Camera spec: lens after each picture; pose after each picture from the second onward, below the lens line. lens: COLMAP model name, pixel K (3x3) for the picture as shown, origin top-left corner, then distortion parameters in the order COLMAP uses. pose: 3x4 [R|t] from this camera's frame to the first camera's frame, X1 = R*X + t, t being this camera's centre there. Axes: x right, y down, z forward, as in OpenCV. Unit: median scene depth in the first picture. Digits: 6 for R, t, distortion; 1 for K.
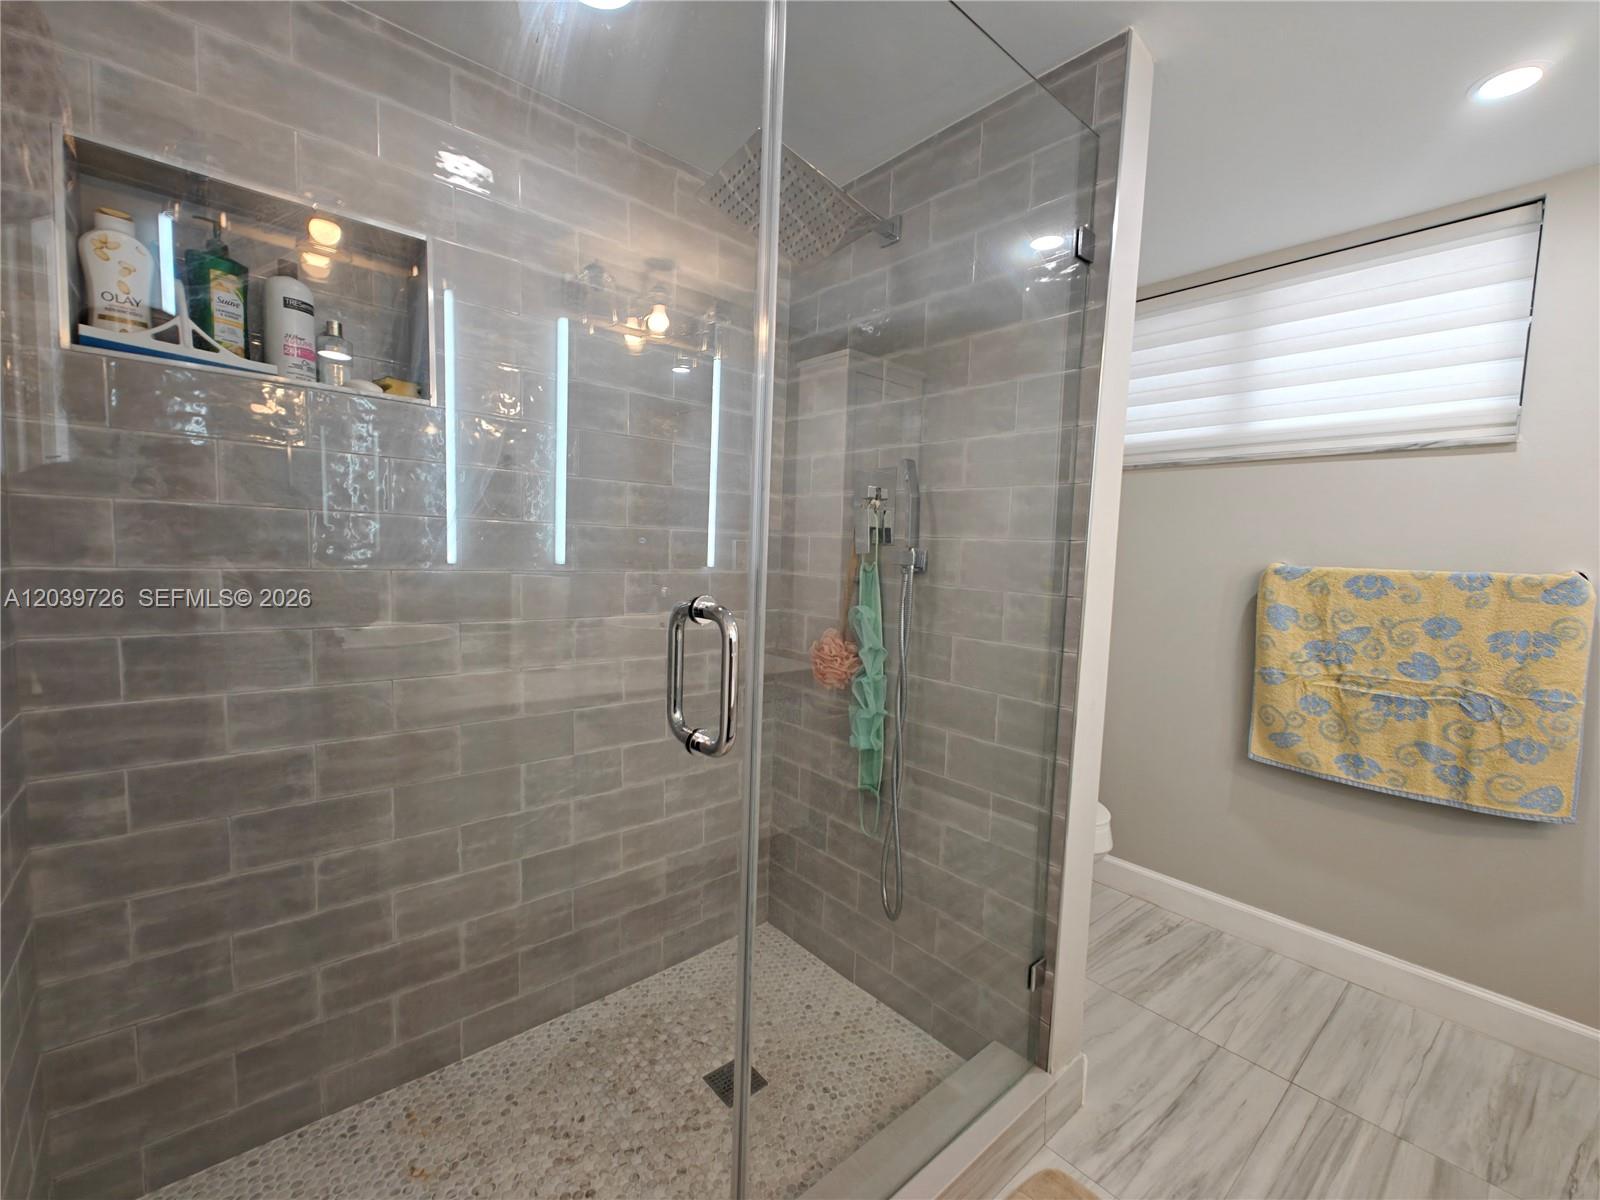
lens RADIAL K [[669.6, 0, 797.0], [0, 669.6, 599.3], [0, 0, 1]] dist [0.003182, -0.001639]
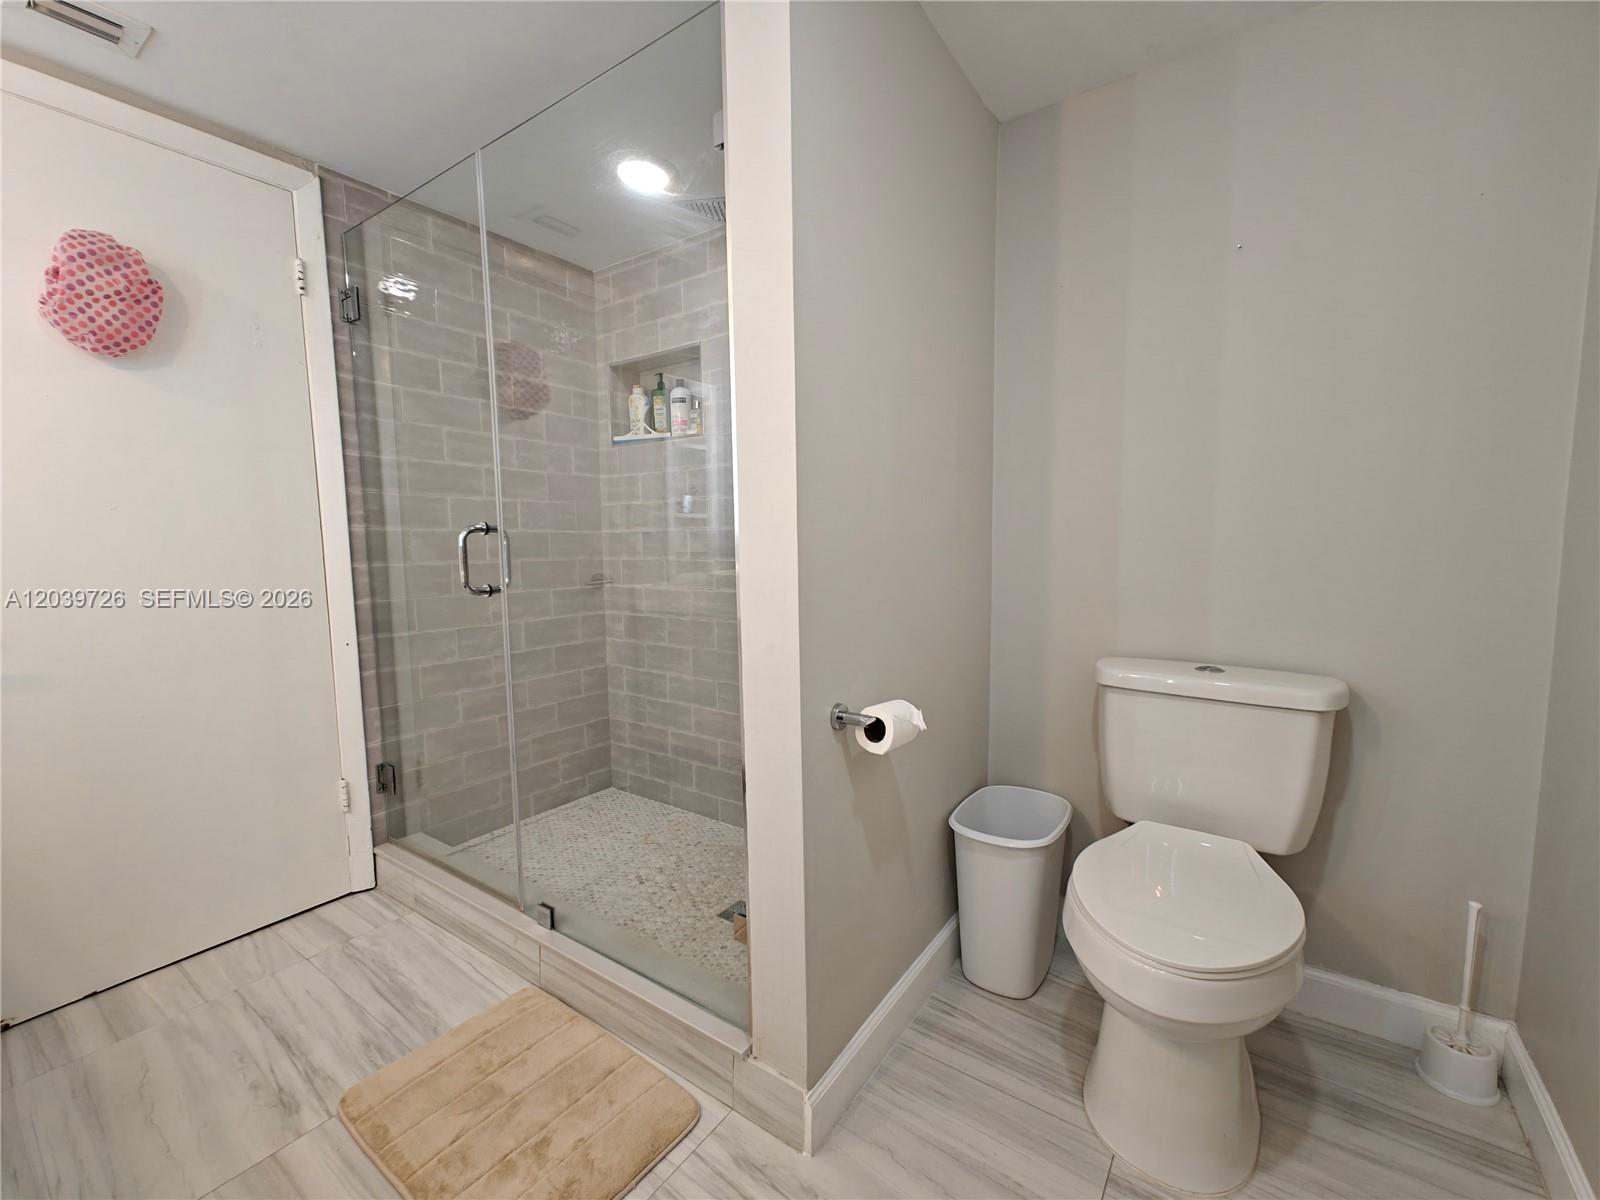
lens RADIAL K [[669.6, 0, 799.6], [0, 669.6, 609.1], [0, 0, 1]] dist [0.003182, -0.001639]
pose [[0.244292, 0.061044, -0.967779, 0.993655], [-0.056915, 0.997199, 0.048533, 0.052463], [0.968030, 0.043225, 0.247082, 0.656205]]
